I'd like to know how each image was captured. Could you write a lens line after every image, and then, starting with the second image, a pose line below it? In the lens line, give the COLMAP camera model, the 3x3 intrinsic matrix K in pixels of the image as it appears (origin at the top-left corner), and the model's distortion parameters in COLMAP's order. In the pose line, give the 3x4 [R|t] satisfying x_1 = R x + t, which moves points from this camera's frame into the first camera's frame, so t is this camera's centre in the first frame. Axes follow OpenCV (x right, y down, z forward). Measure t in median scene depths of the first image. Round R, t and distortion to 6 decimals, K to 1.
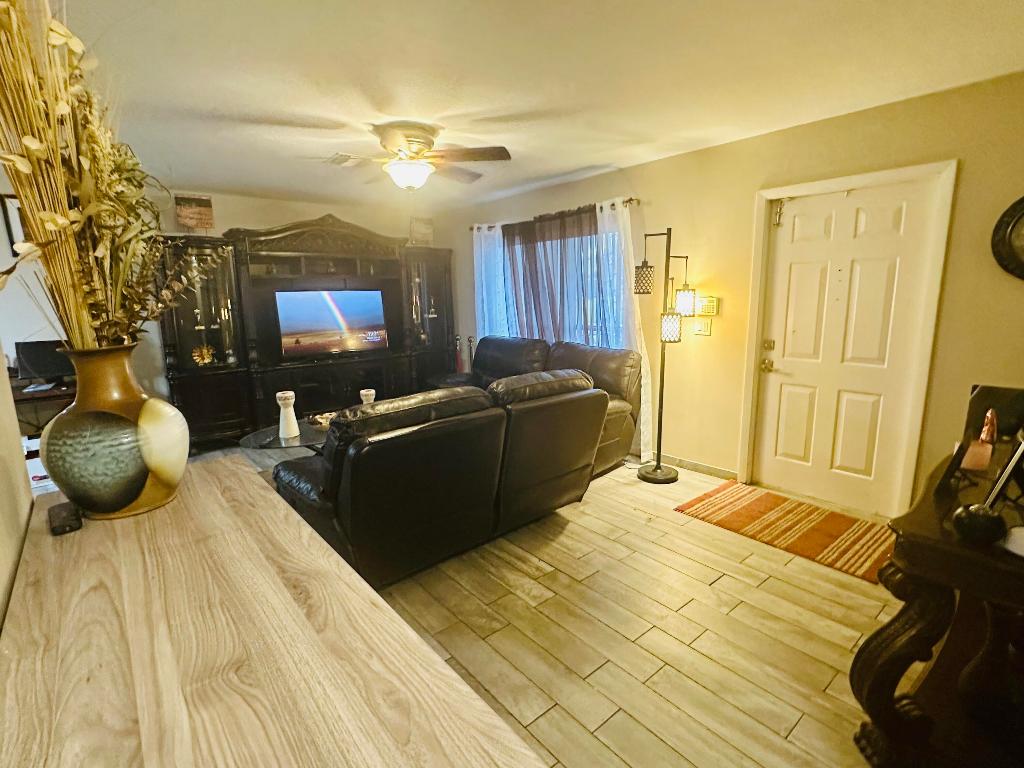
lens RADIAL K [[467.7, 0, 512.0], [0, 467.7, 384.0], [0, 0, 1]] dist [0.001492, -0.000038]
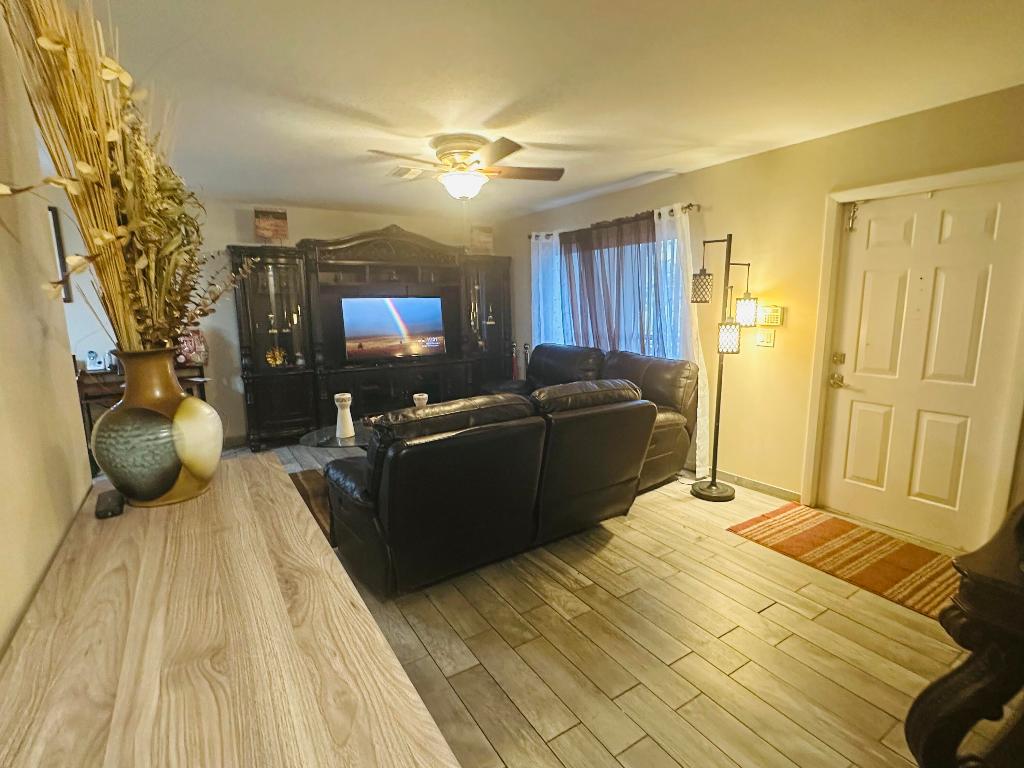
lens RADIAL K [[468.7, 0, 522.3], [0, 468.7, 384.5], [0, 0, 1]] dist [0.002421, 0.000669]
pose [[0.992852, 0.026850, -0.116290, 0.044812], [-0.028475, 0.999518, -0.012336, -0.002813], [0.115903, 0.015559, 0.993139, 0.002635]]
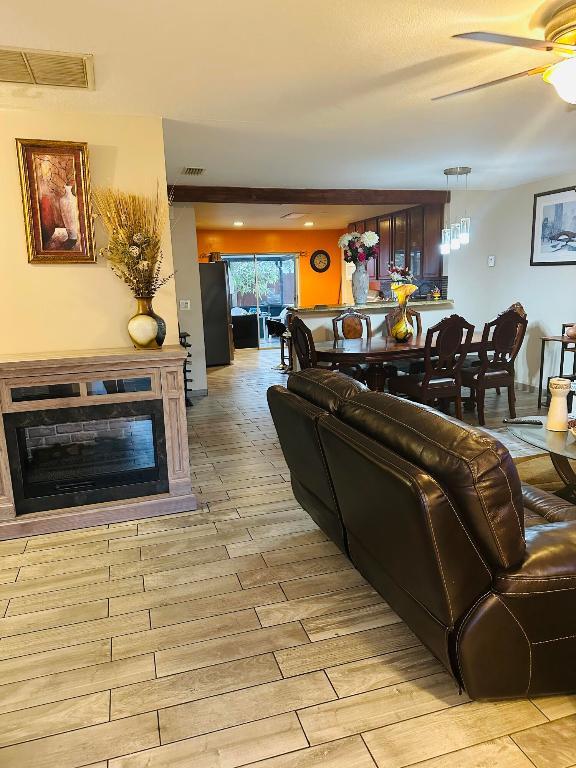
lens RADIAL K [[539.9, 0, 288.0], [0, 539.9, 384.0], [0, 0, 1]] dist [0.038914, -0.041702]
pose [[-0.364681, 0.202528, -0.908840, 0.790695], [-0.134335, 0.954404, 0.266585, -0.220301], [0.921391, 0.219308, -0.320846, 1.118439]]
